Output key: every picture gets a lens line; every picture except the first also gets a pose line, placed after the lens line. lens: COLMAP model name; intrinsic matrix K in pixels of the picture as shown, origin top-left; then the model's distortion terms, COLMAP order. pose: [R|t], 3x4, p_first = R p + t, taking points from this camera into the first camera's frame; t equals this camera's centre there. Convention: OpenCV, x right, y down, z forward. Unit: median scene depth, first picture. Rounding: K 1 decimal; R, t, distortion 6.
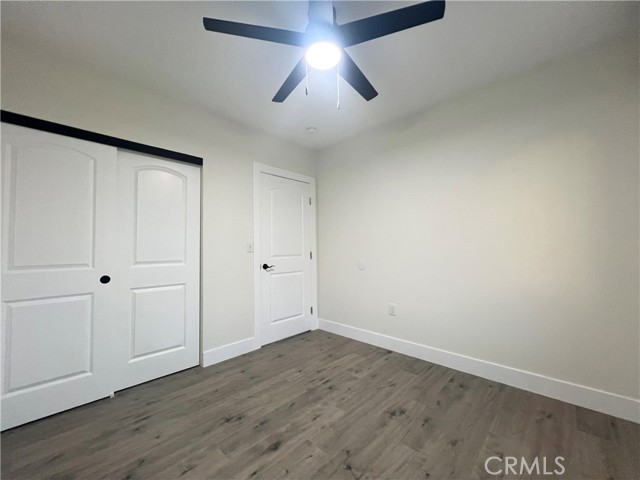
lens RADIAL K [[255.3, 0, 316.2], [0, 255.3, 239.7], [0, 0, 1]] dist [-0.002696, 0.001059]
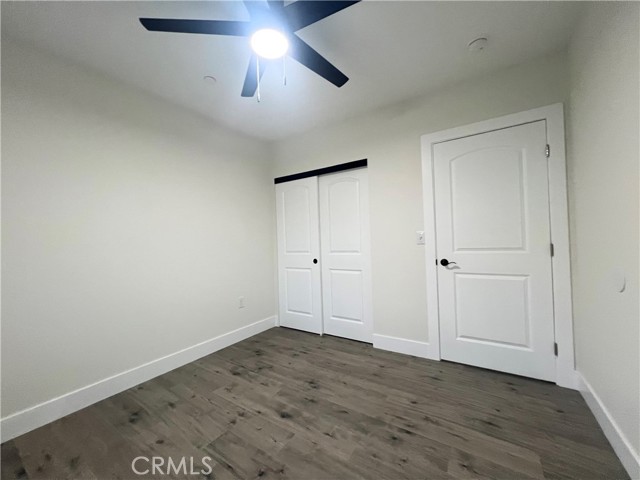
lens RADIAL K [[255.3, 0, 321.2], [0, 255.3, 239.0], [0, 0, 1]] dist [-0.002696, 0.001059]
pose [[0.196954, -0.001247, -0.980412, 0.729230], [0.063588, 0.997910, 0.011505, 0.000499], [0.978348, -0.064608, 0.196622, 0.704267]]
